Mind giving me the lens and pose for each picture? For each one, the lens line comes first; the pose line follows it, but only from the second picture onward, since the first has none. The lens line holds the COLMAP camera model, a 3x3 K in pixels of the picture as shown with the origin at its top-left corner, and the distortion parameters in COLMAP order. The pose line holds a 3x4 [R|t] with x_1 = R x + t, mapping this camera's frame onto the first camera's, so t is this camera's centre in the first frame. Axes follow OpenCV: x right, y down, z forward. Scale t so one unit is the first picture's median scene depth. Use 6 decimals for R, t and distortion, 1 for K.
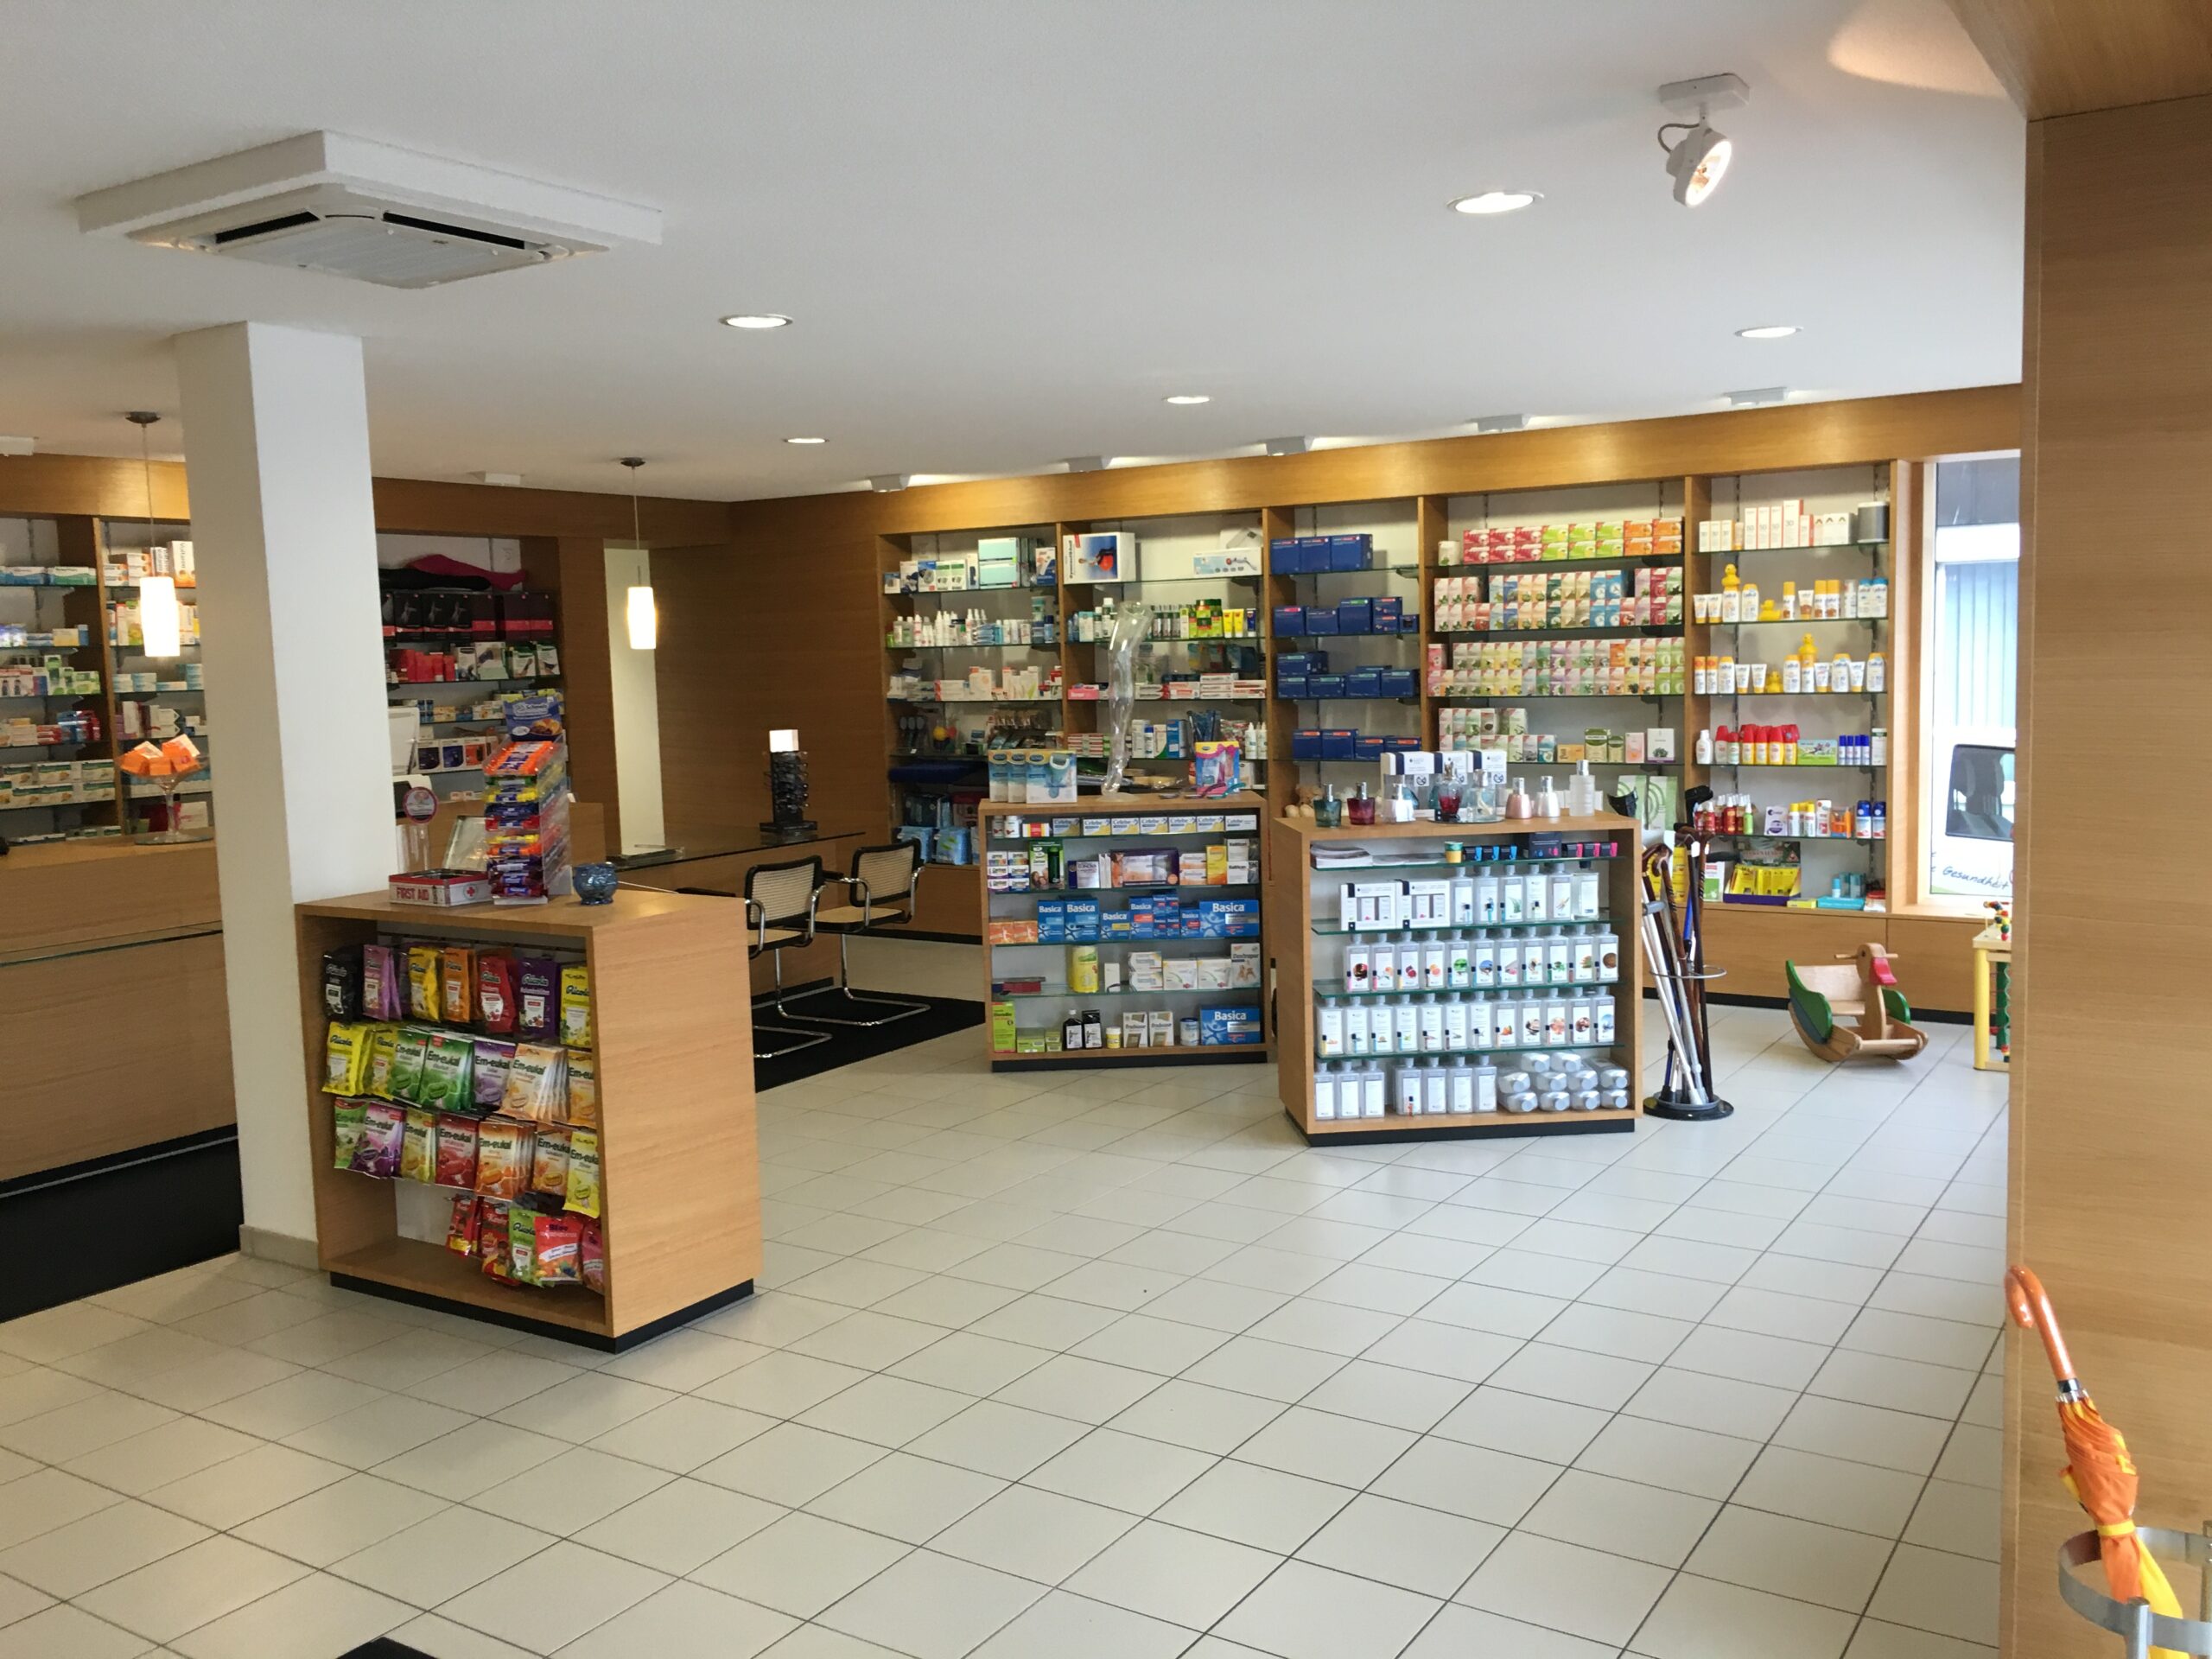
lens RADIAL K [[1895.0, 0, 1106.0], [0, 1895.0, 829.5], [0, 0, 1]] dist [0.010492, -0.011146]
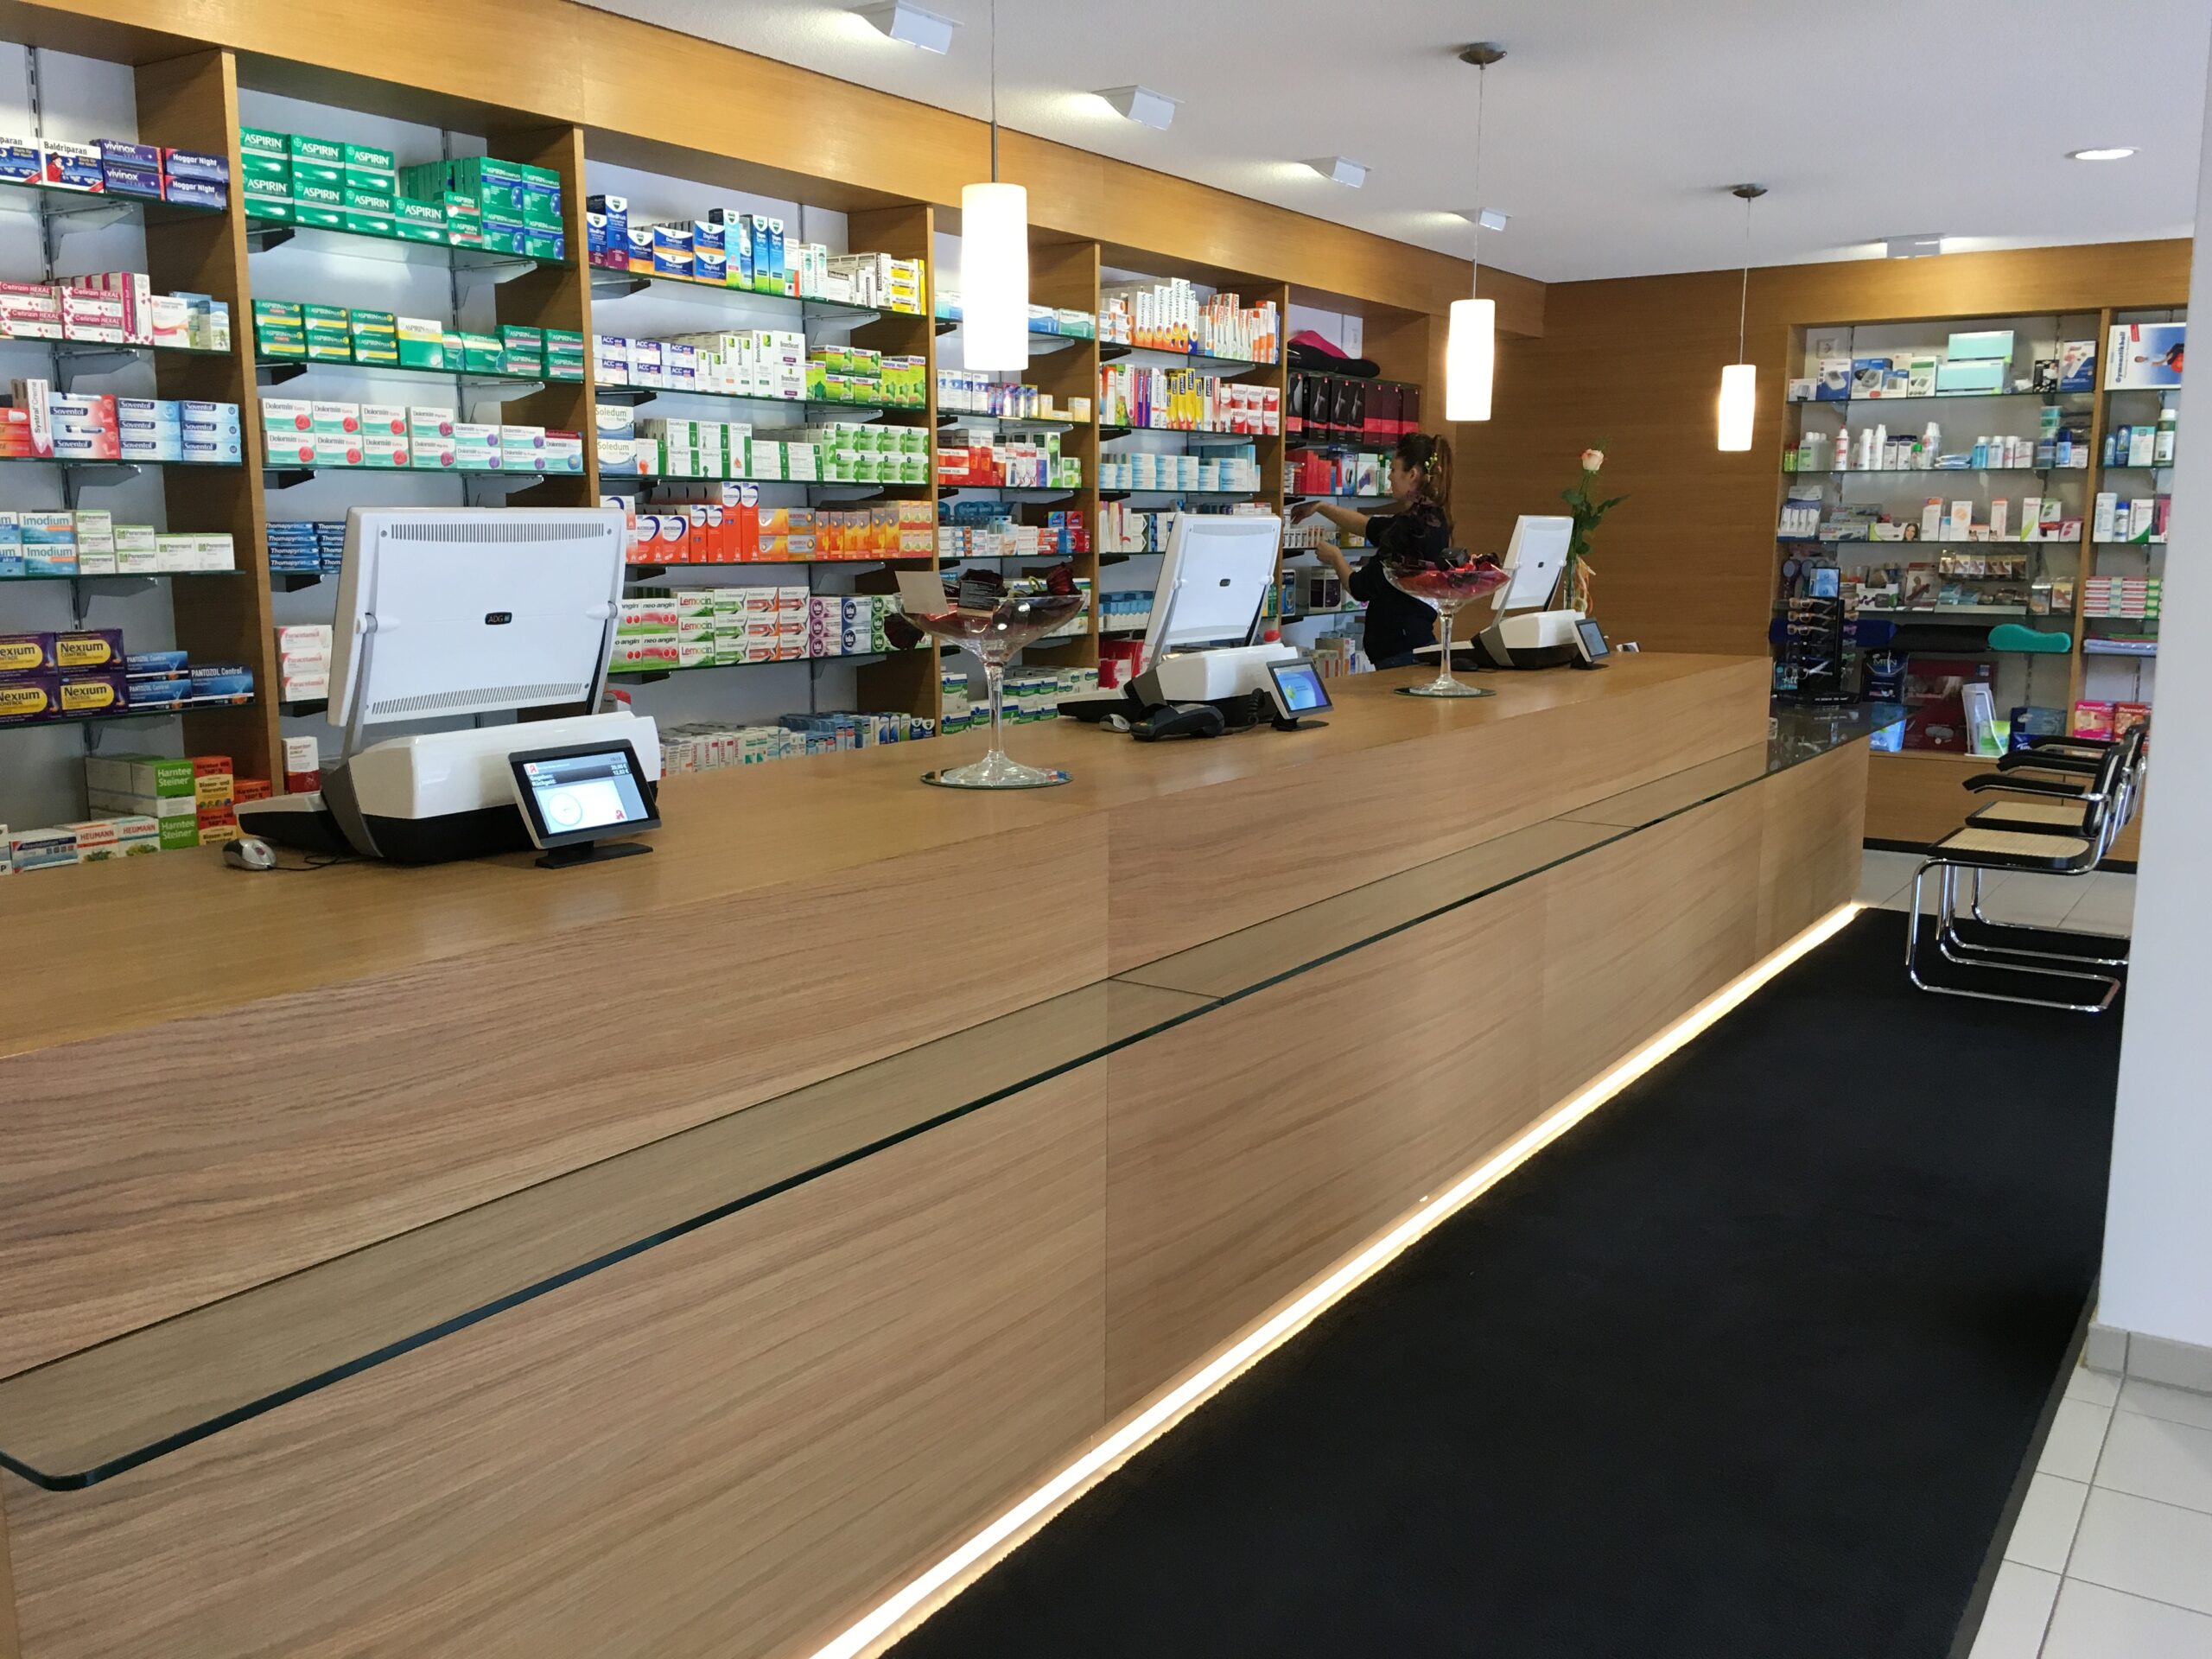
lens RADIAL K [[1895.0, 0, 1106.0], [0, 1895.0, 829.5], [0, 0, 1]] dist [0.010492, -0.011146]
pose [[0.999565, 0.027163, -0.011472, -0.413053], [-0.026396, 0.997702, 0.062407, 0.011076], [0.013141, -0.062077, 0.997985, 0.213327]]
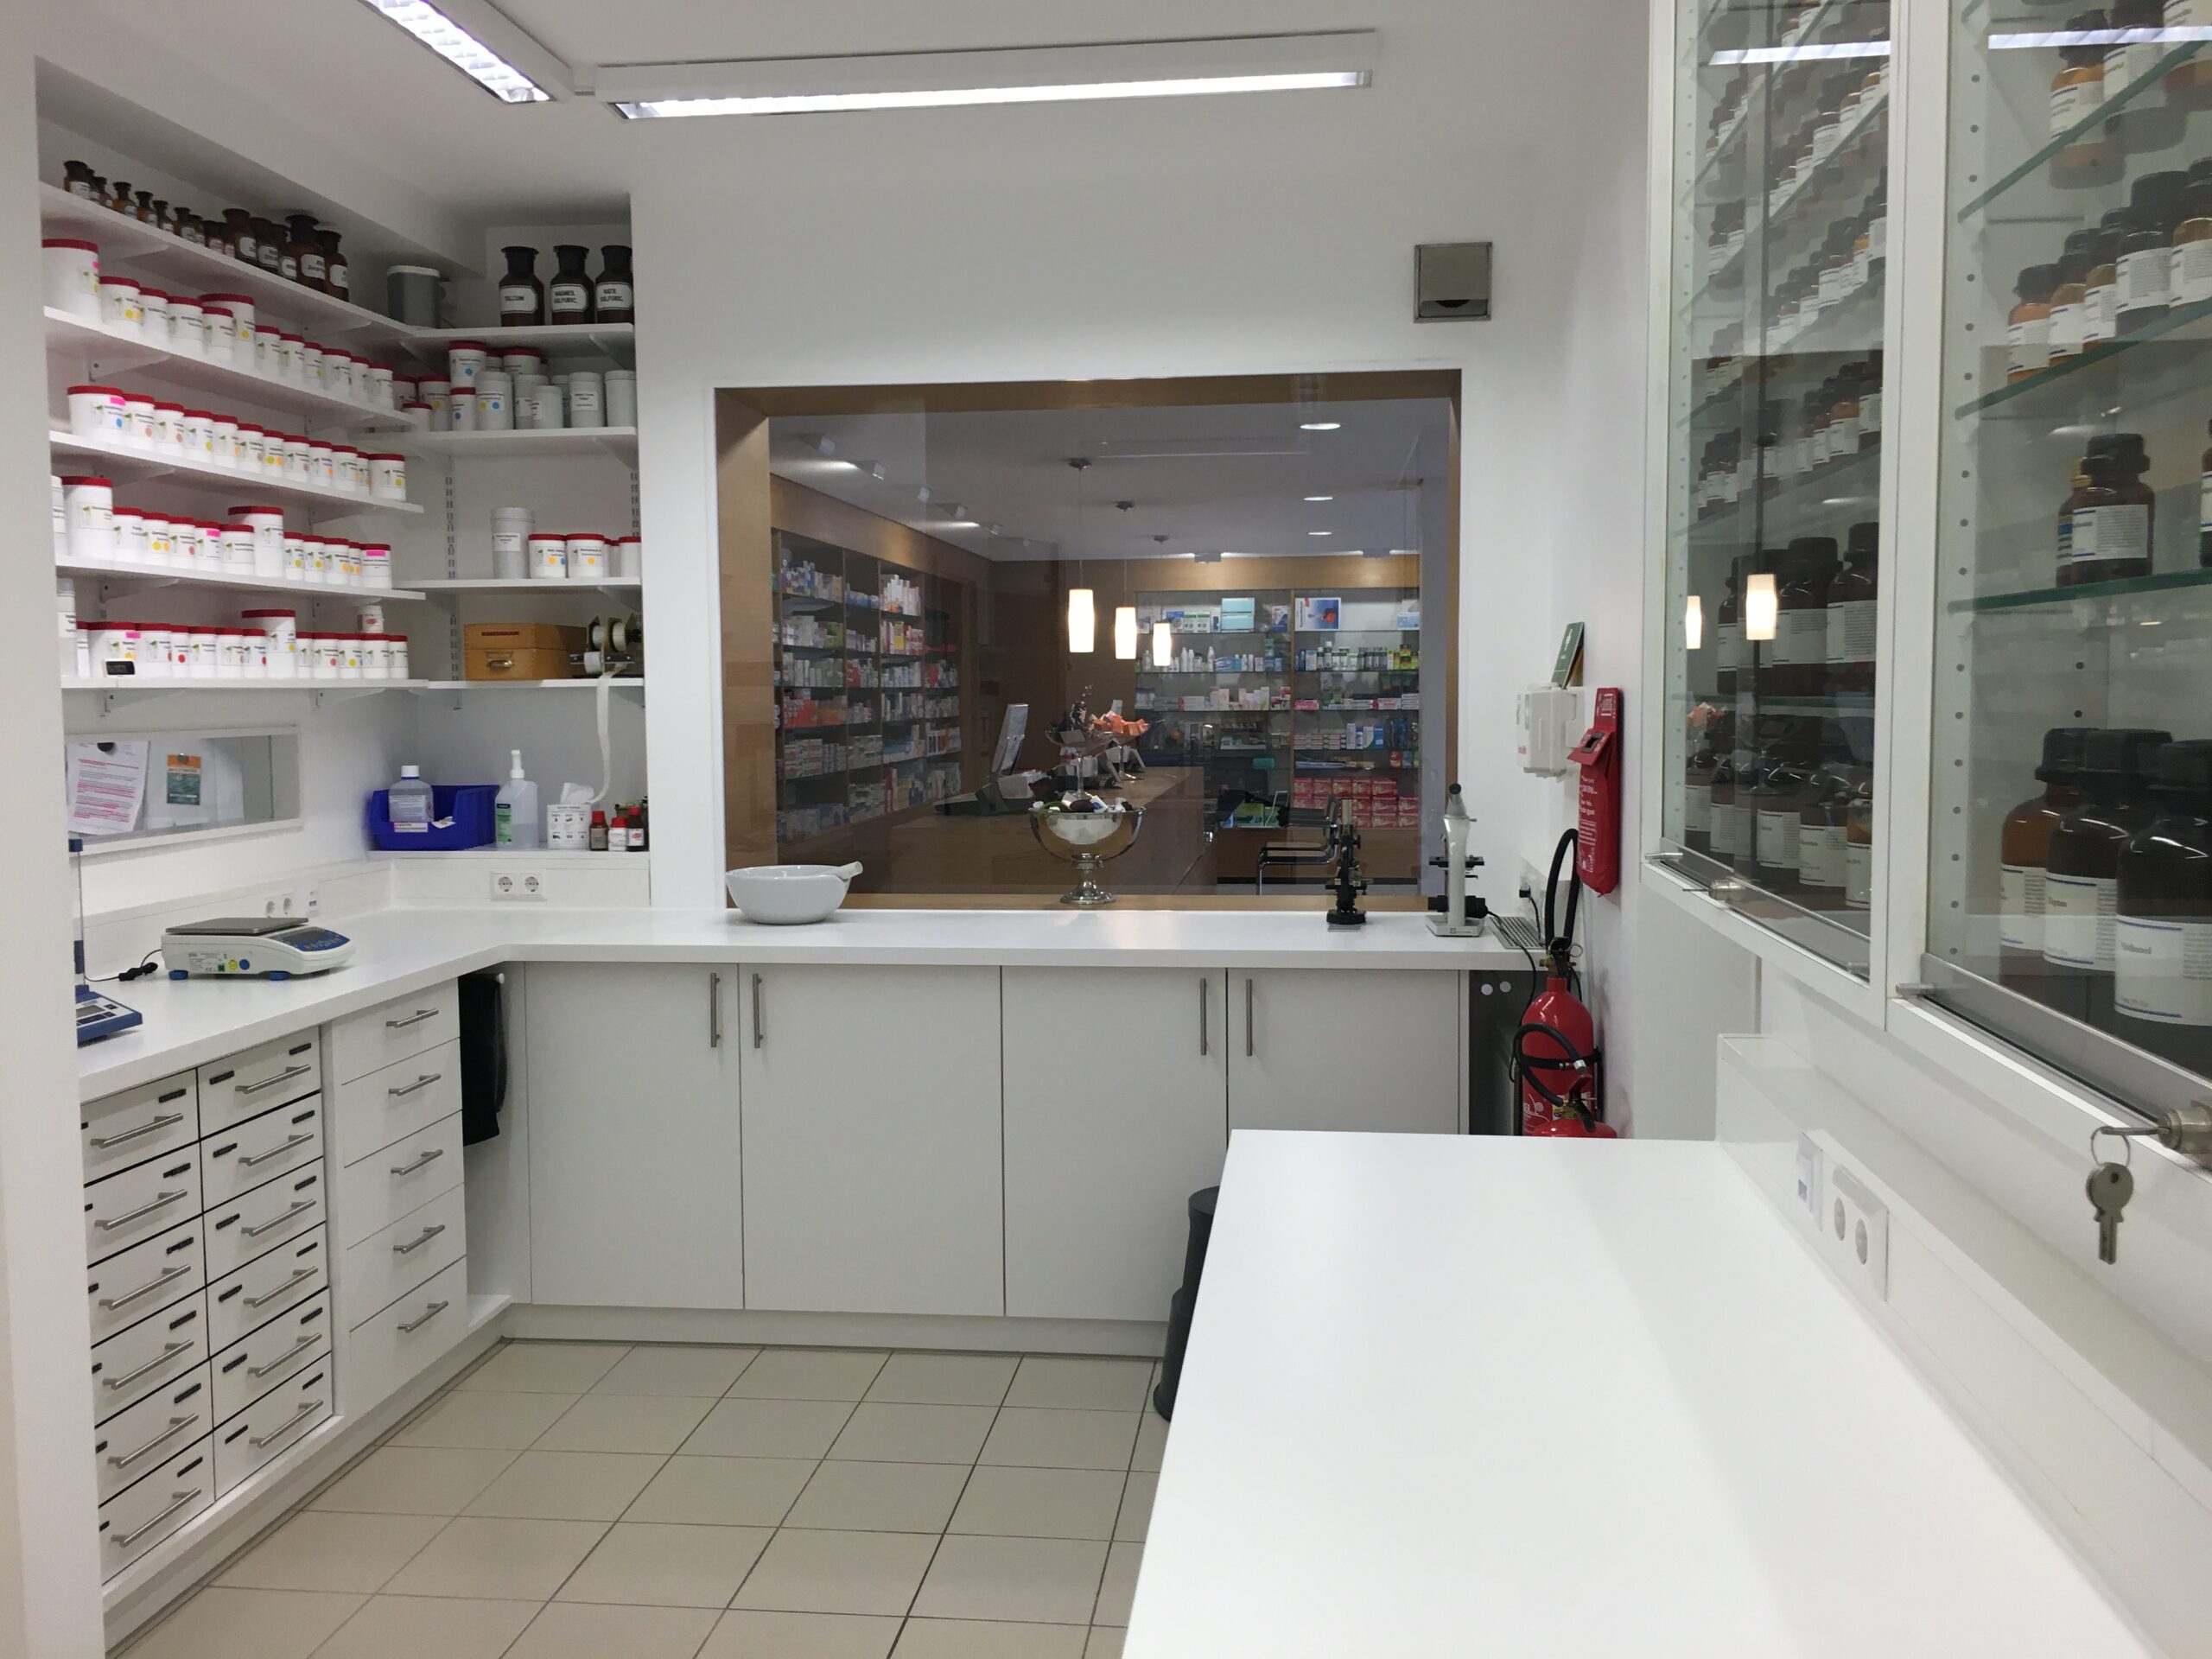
lens RADIAL K [[1895.0, 0, 1106.0], [0, 1895.0, 829.5], [0, 0, 1]] dist [0.010492, -0.011146]
pose [[0.894267, -0.012753, 0.447352, -0.809619], [0.026618, 0.999340, -0.024720, 0.056213], [-0.446742, 0.034014, 0.894016, -0.240491]]
